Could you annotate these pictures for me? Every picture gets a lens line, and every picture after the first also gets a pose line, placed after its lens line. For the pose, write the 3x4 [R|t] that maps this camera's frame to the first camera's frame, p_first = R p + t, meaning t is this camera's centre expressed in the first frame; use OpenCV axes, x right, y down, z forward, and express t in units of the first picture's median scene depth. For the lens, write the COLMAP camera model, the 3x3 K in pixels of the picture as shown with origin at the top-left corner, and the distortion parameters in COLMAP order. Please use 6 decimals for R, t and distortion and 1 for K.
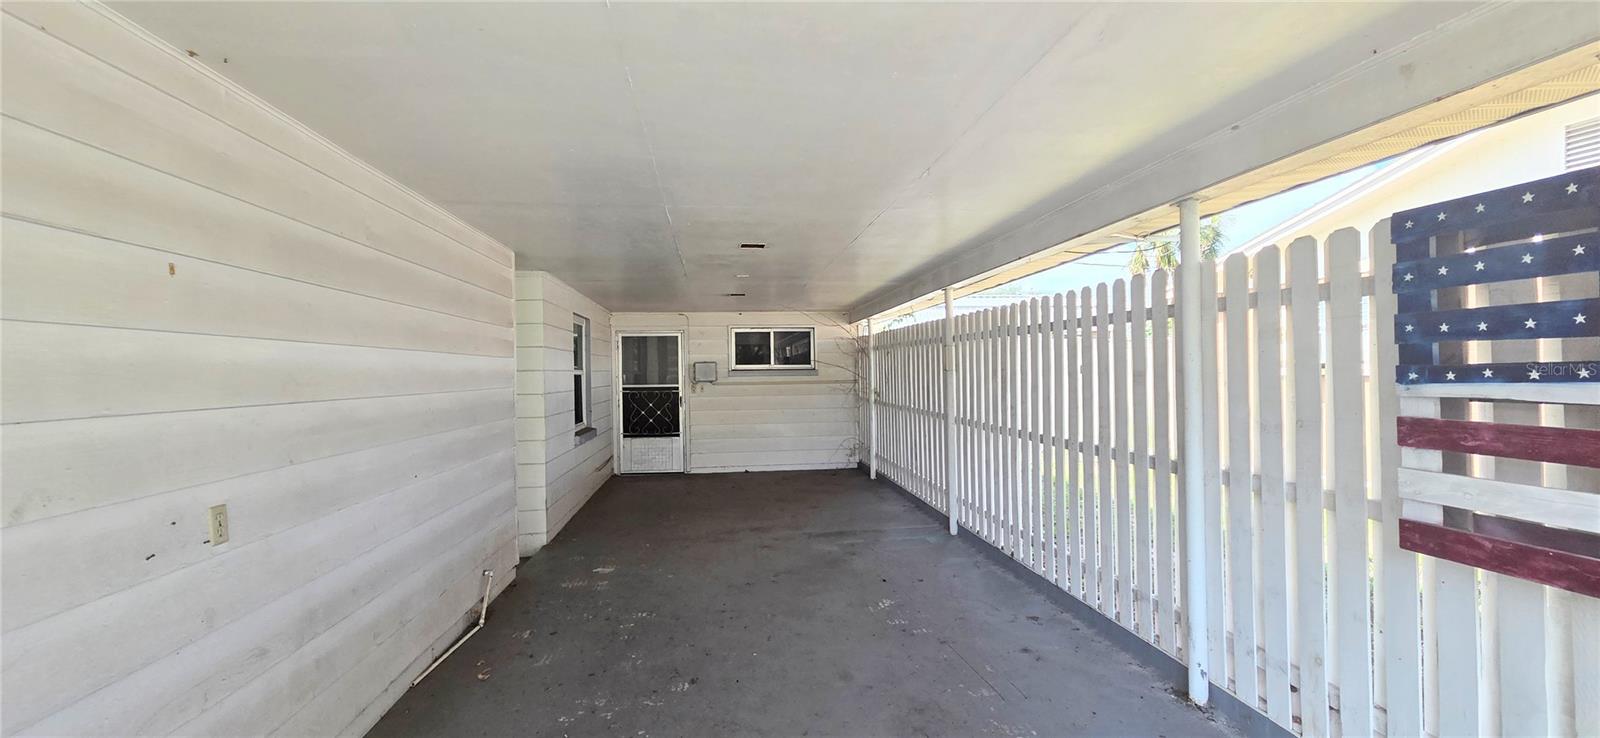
lens RADIAL K [[656.0, 0, 792.7], [0, 656.0, 369.3], [0, 0, 1]] dist [0.003157, -0.000315]
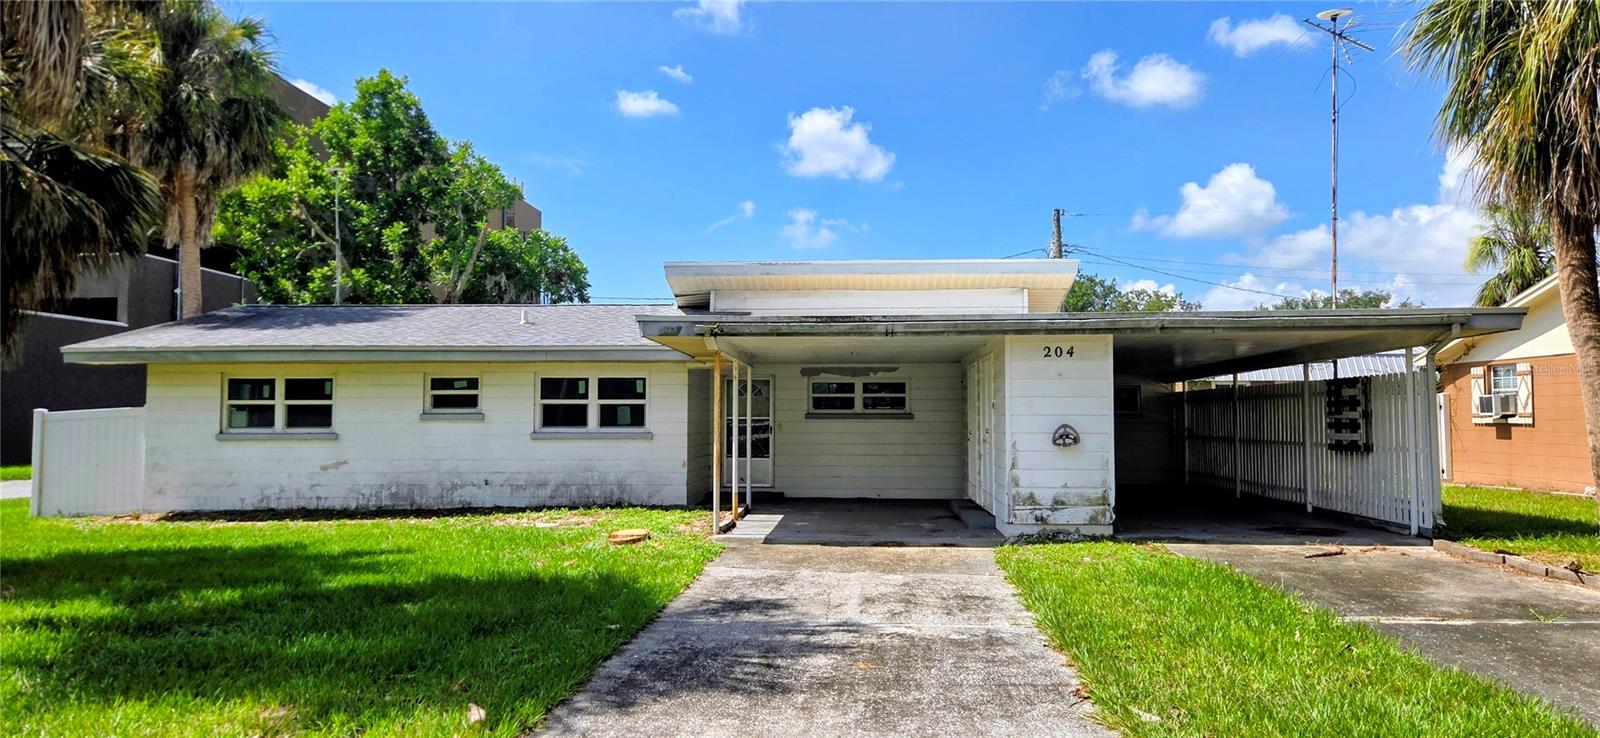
lens RADIAL K [[1065.2, 0, 800.0], [0, 1065.2, 369.0], [0, 0, 1]] dist [0.045089, -0.002407]
pose [[0.982560, 0.000606, -0.185947, -0.374886], [-0.009423, 0.998872, -0.046537, 0.024349], [0.185709, 0.047478, 0.981457, -2.038811]]
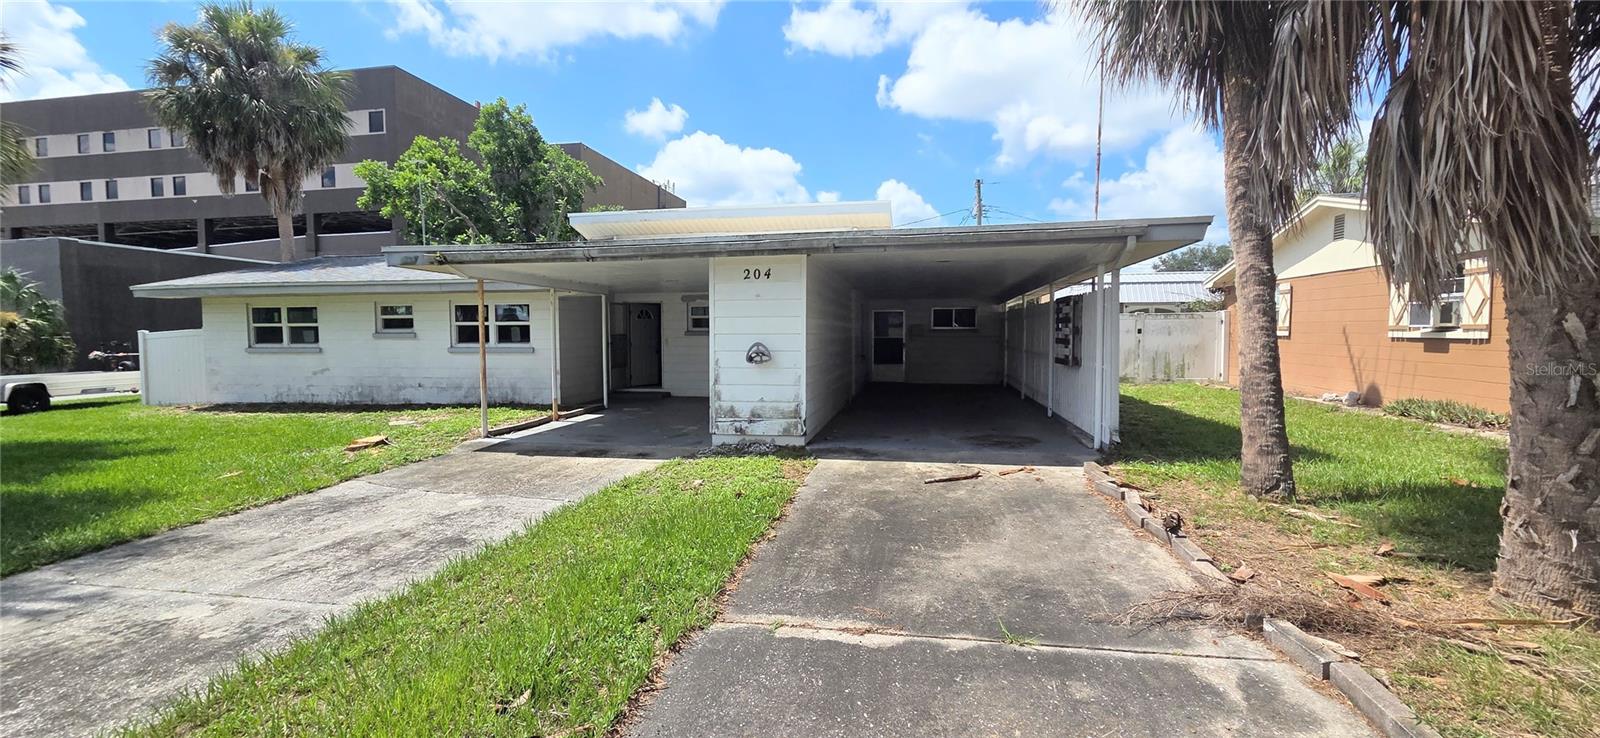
lens RADIAL K [[656.0, 0, 792.7], [0, 656.0, 369.3], [0, 0, 1]] dist [0.003157, -0.000315]
pose [[0.951258, 0.021865, -0.307620, 0.155719], [-0.003960, 0.998267, 0.058712, 0.007558], [0.308371, -0.054632, 0.949696, -1.269342]]
